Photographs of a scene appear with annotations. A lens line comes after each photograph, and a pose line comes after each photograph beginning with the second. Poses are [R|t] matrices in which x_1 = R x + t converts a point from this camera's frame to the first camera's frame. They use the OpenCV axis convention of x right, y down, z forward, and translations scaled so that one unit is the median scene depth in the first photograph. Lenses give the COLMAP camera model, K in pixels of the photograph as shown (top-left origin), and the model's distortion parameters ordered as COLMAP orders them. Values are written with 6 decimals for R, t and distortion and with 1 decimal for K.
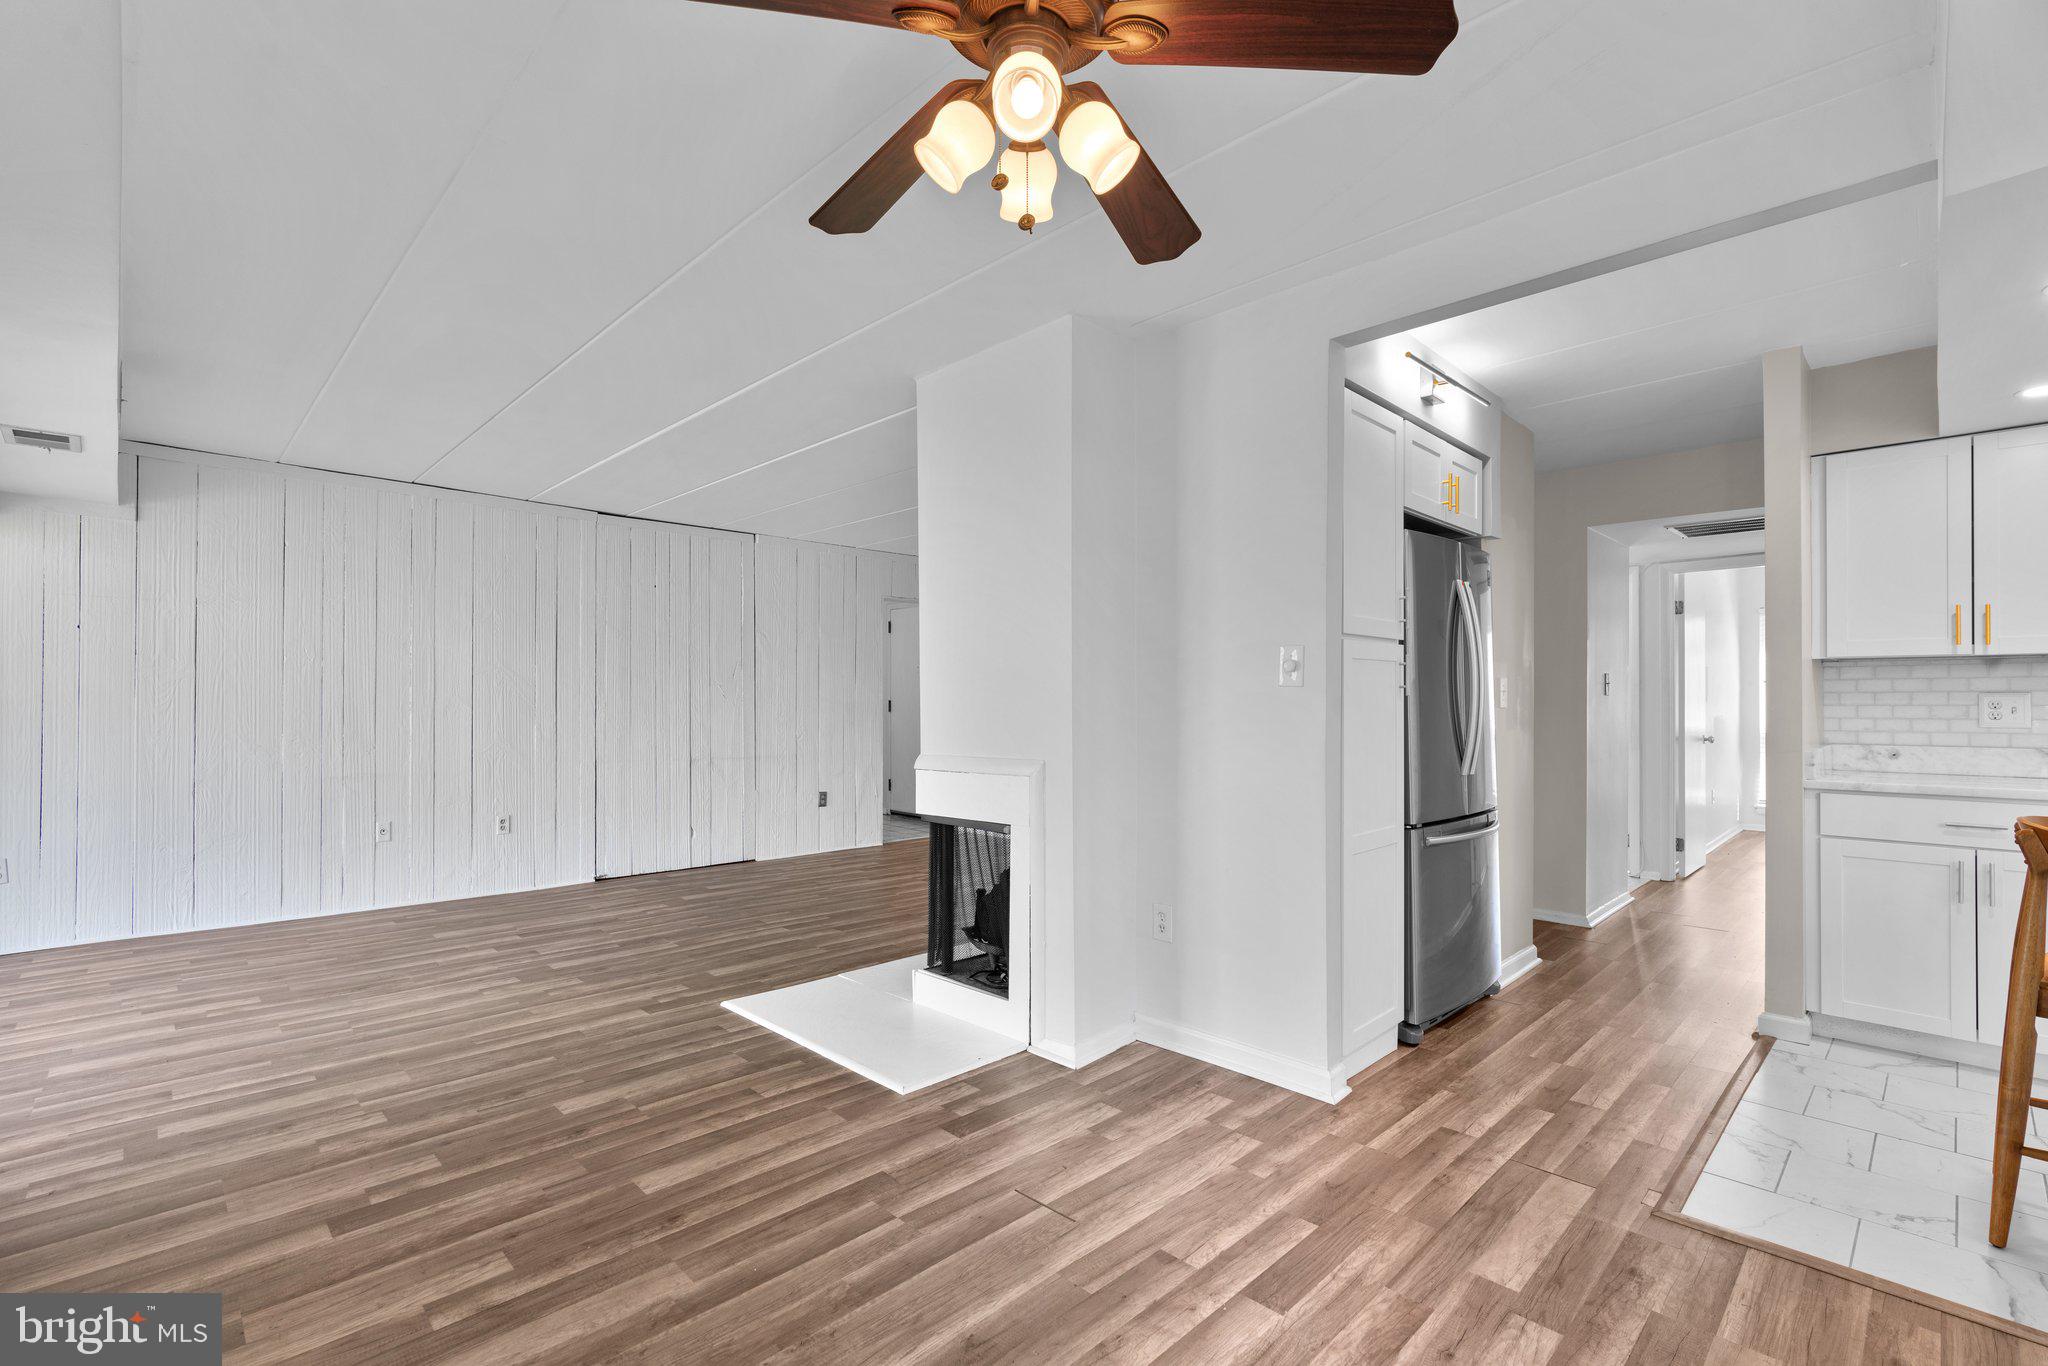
lens RADIAL K [[928.8, 0, 1026.5], [0, 928.8, 699.2], [0, 0, 1]] dist [-0.009367, -0.000240]
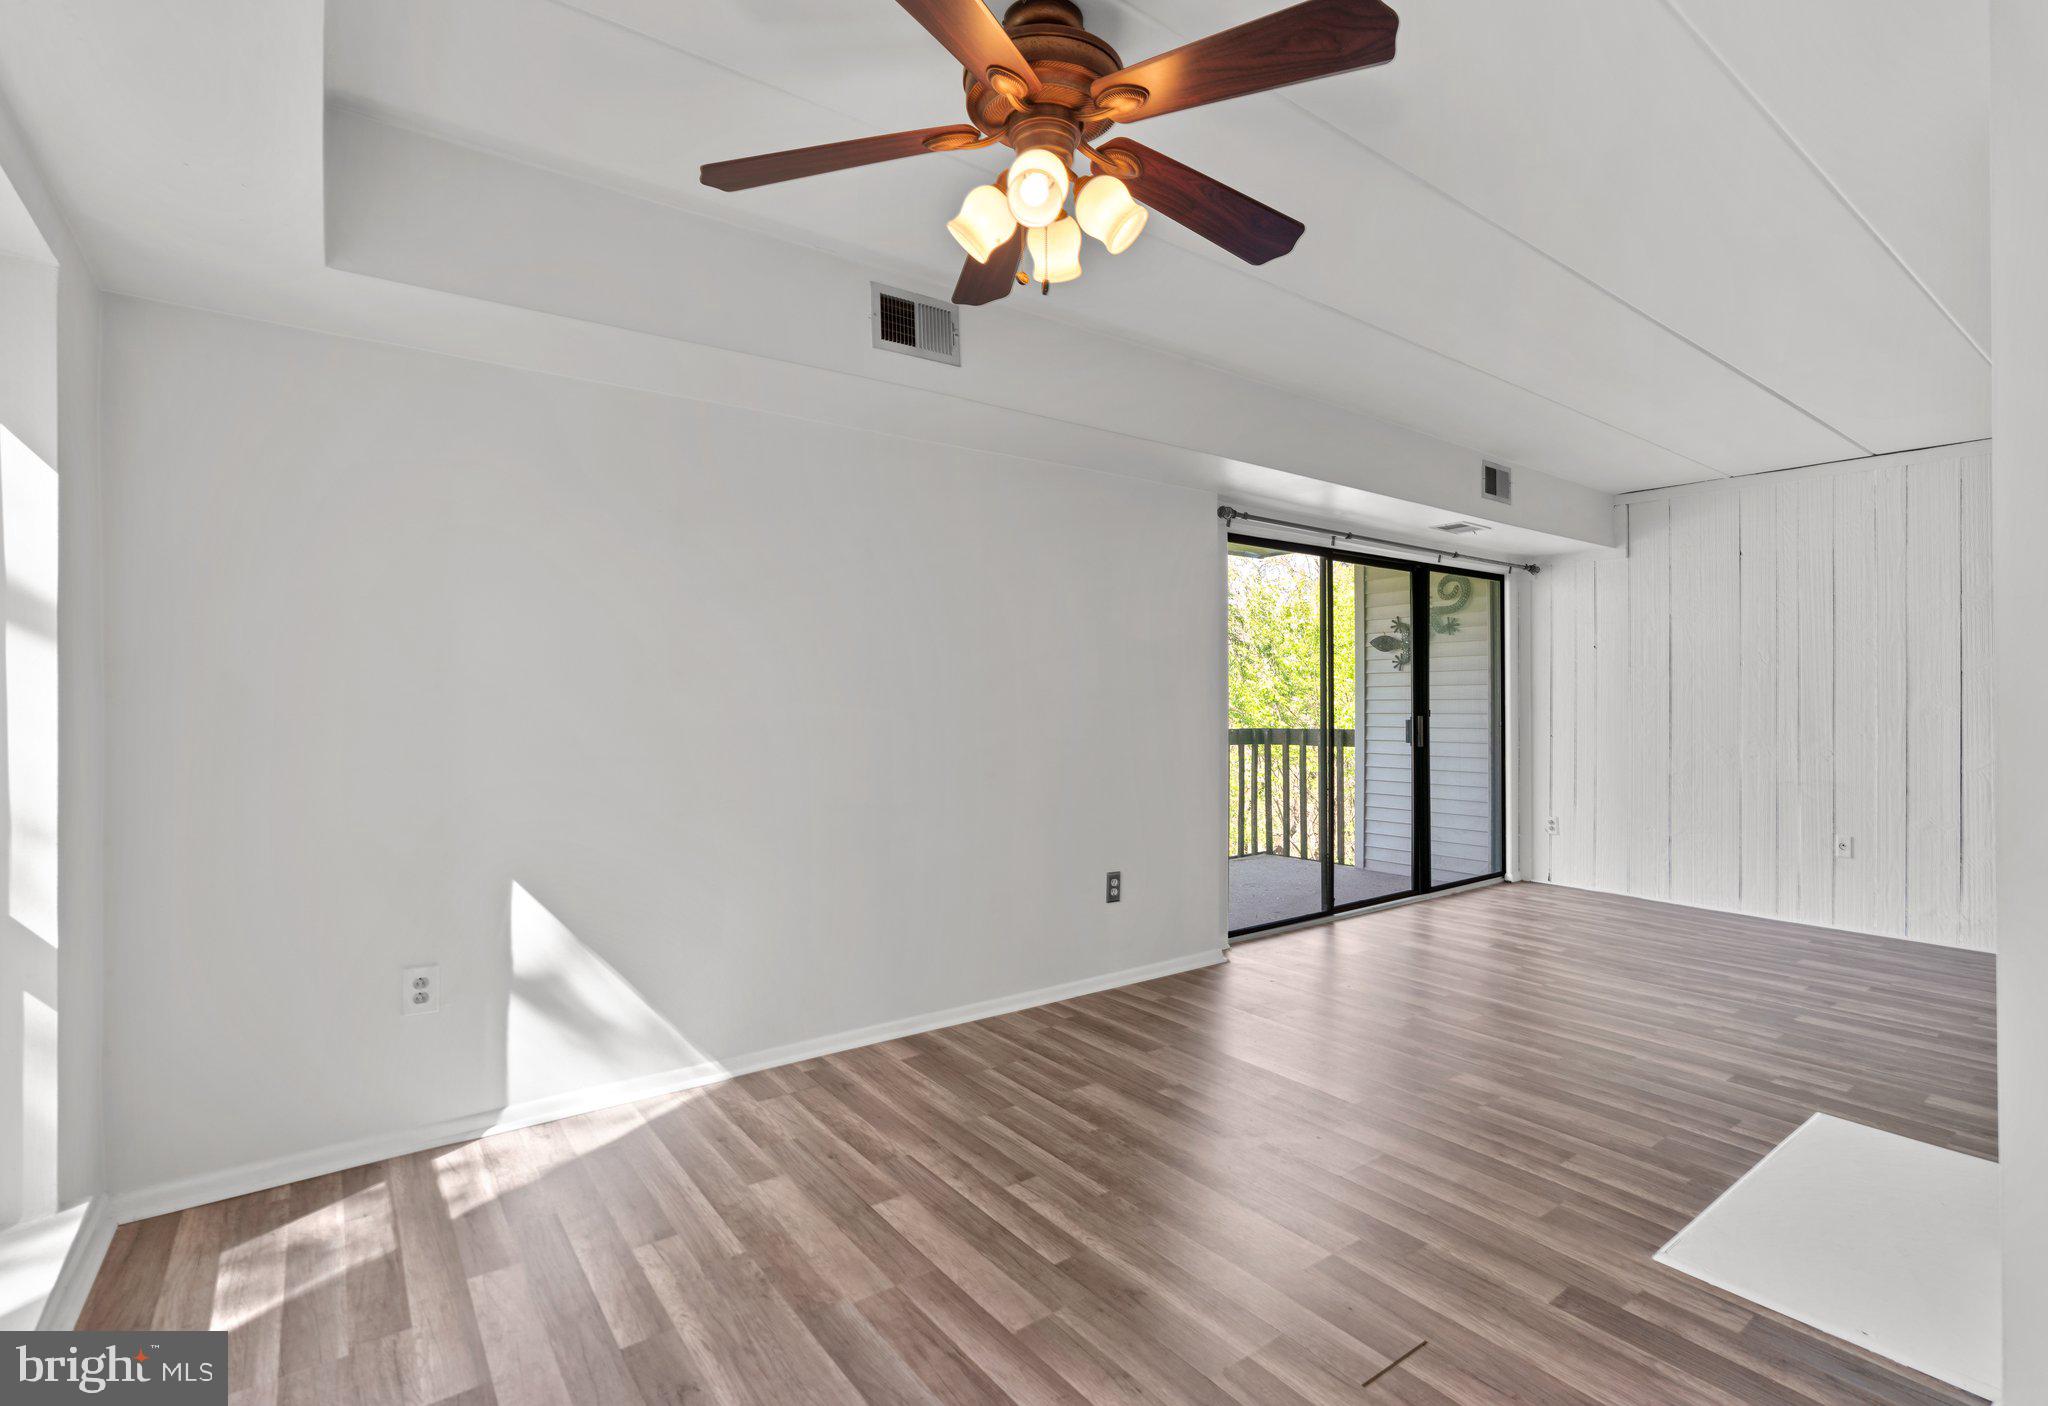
lens RADIAL K [[954.3, 0, 1041.3], [0, 954.3, 700.1], [0, 0, 1]] dist [0.003963, 0.000772]
pose [[-0.132089, -0.003422, -0.991232, 0.613349], [0.004449, 0.999982, -0.004045, -0.002321], [0.991228, -0.004945, -0.132071, 0.586588]]
